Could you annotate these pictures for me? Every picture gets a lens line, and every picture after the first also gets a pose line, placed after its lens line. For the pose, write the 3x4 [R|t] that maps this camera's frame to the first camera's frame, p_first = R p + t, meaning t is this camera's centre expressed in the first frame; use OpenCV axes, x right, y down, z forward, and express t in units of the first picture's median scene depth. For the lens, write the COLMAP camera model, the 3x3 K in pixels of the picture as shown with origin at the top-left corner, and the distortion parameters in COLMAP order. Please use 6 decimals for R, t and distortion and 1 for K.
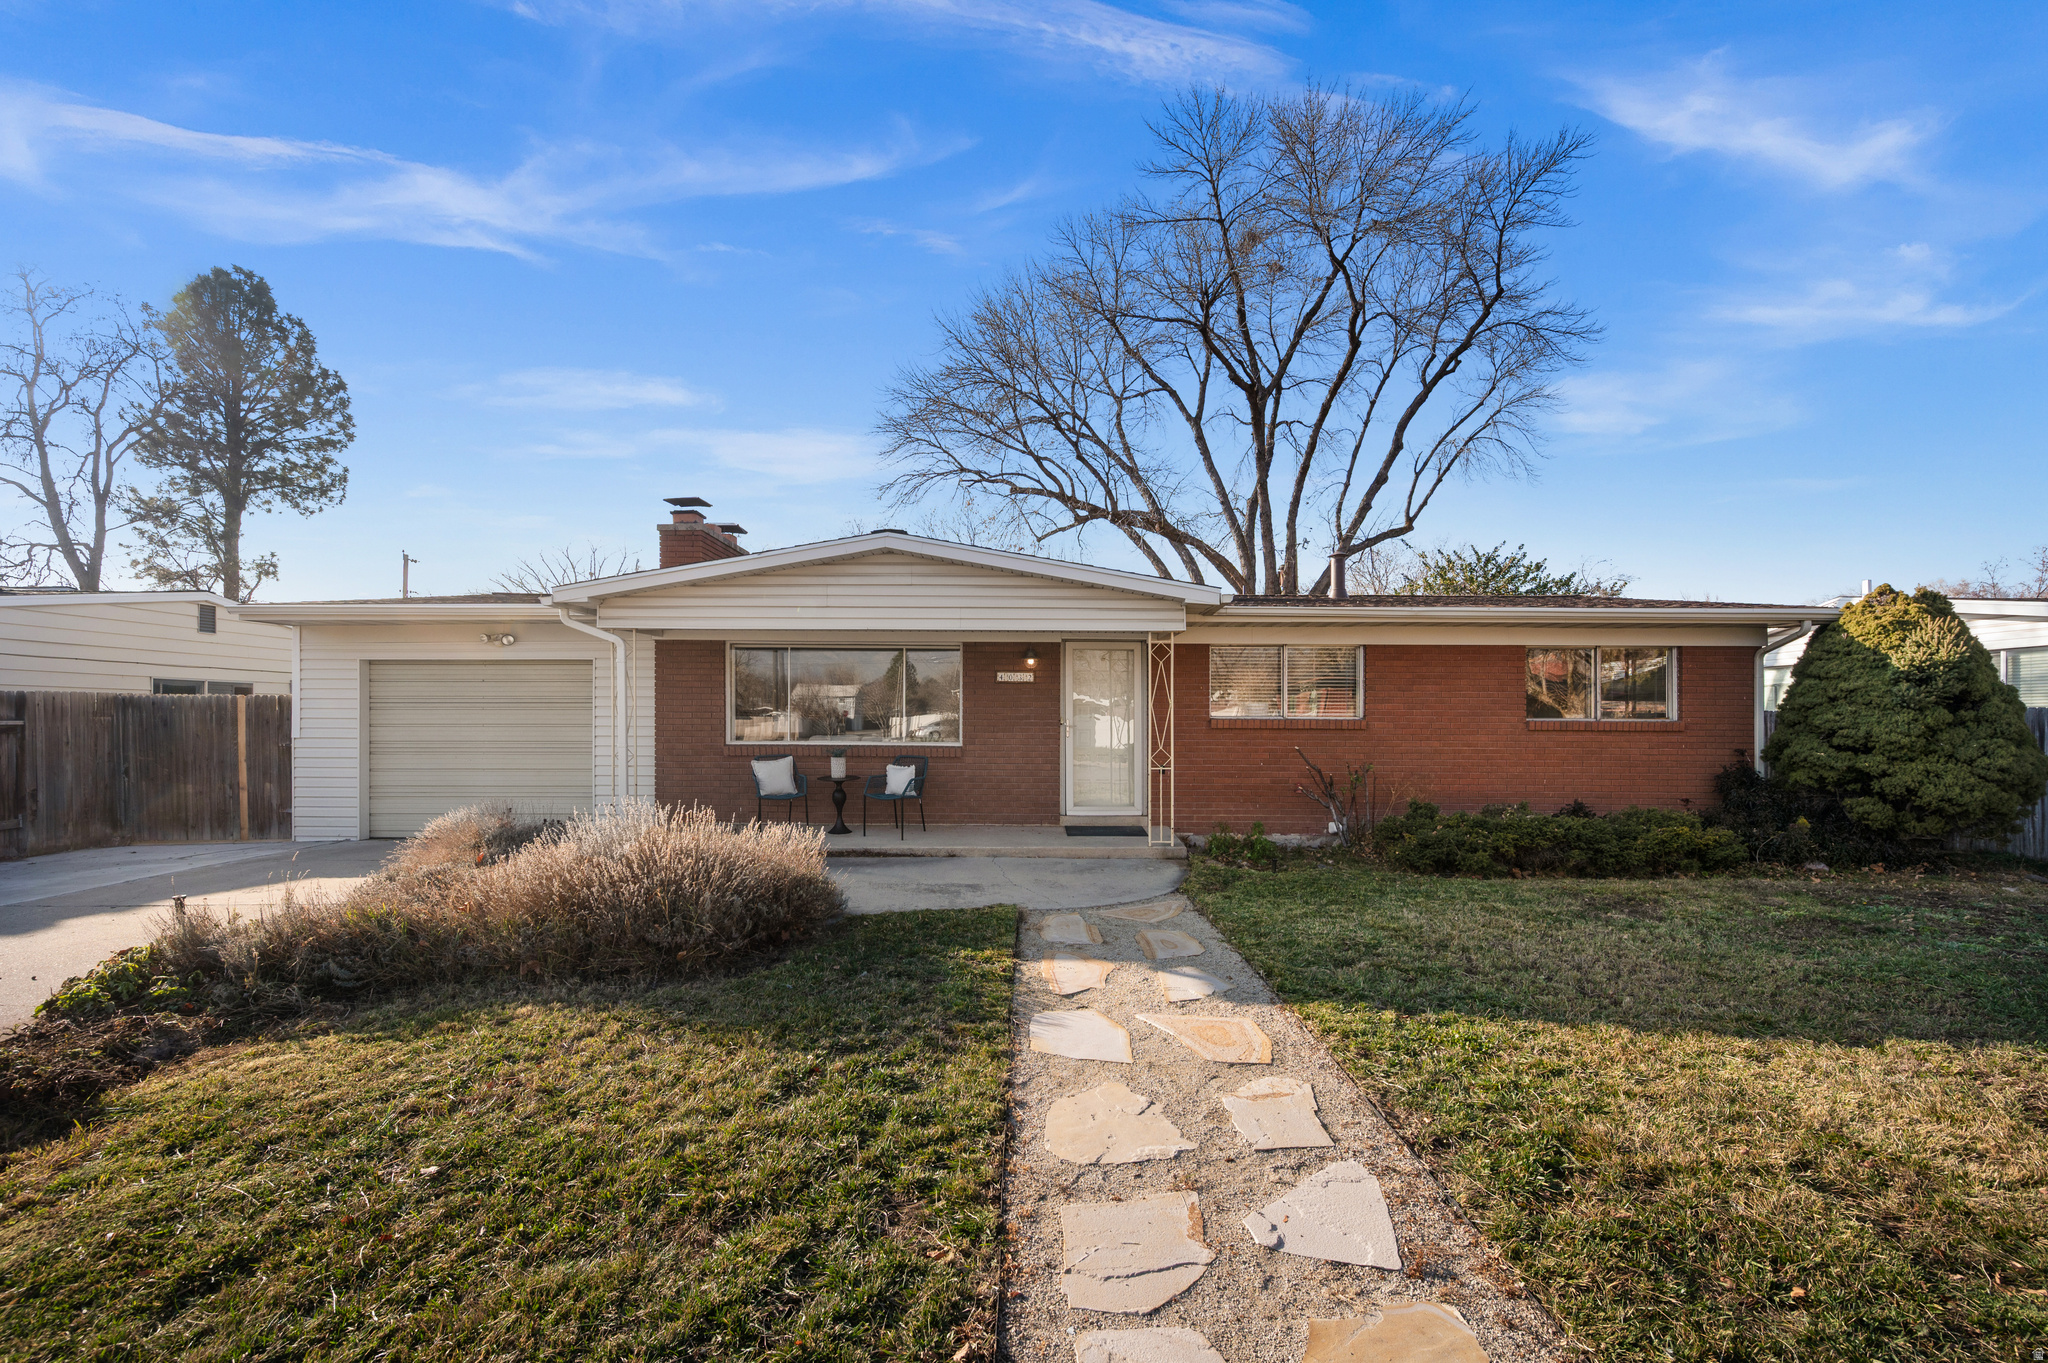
lens RADIAL K [[891.1, 0, 1025.5], [0, 891.1, 730.3], [0, 0, 1]] dist [-0.001927, -0.000680]
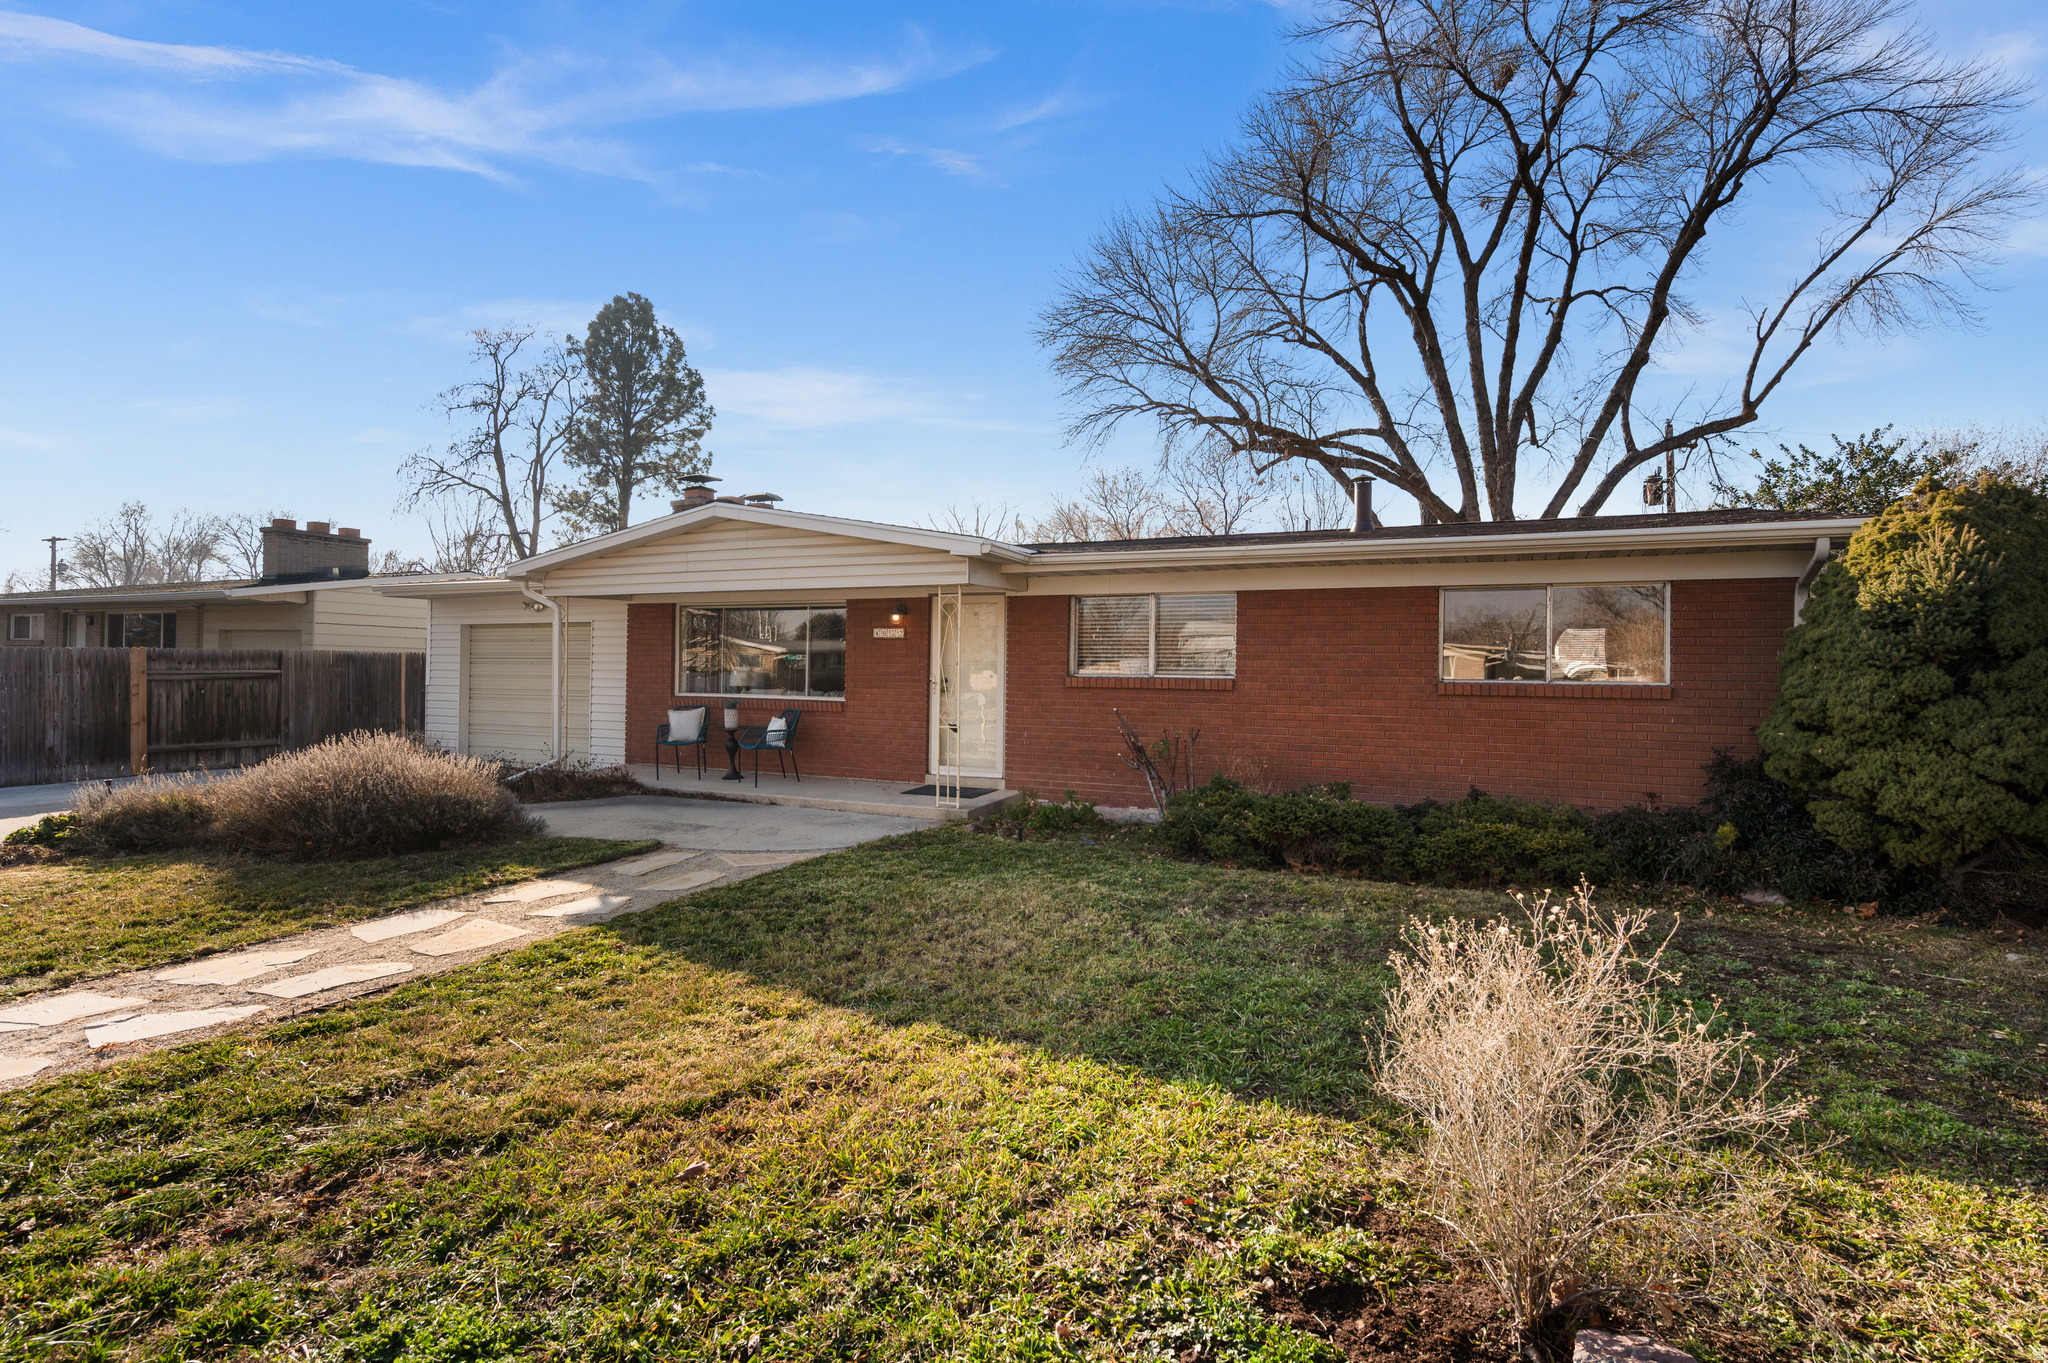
lens RADIAL K [[1011.3, 0, 1024.7], [0, 1011.3, 682.2], [0, 0, 1]] dist [0.001060, 0.000283]
pose [[0.902168, 0.010982, -0.431244, 0.595631], [-0.015129, 0.999866, -0.006187, 0.000246], [0.431119, 0.012106, 0.902214, 0.040204]]
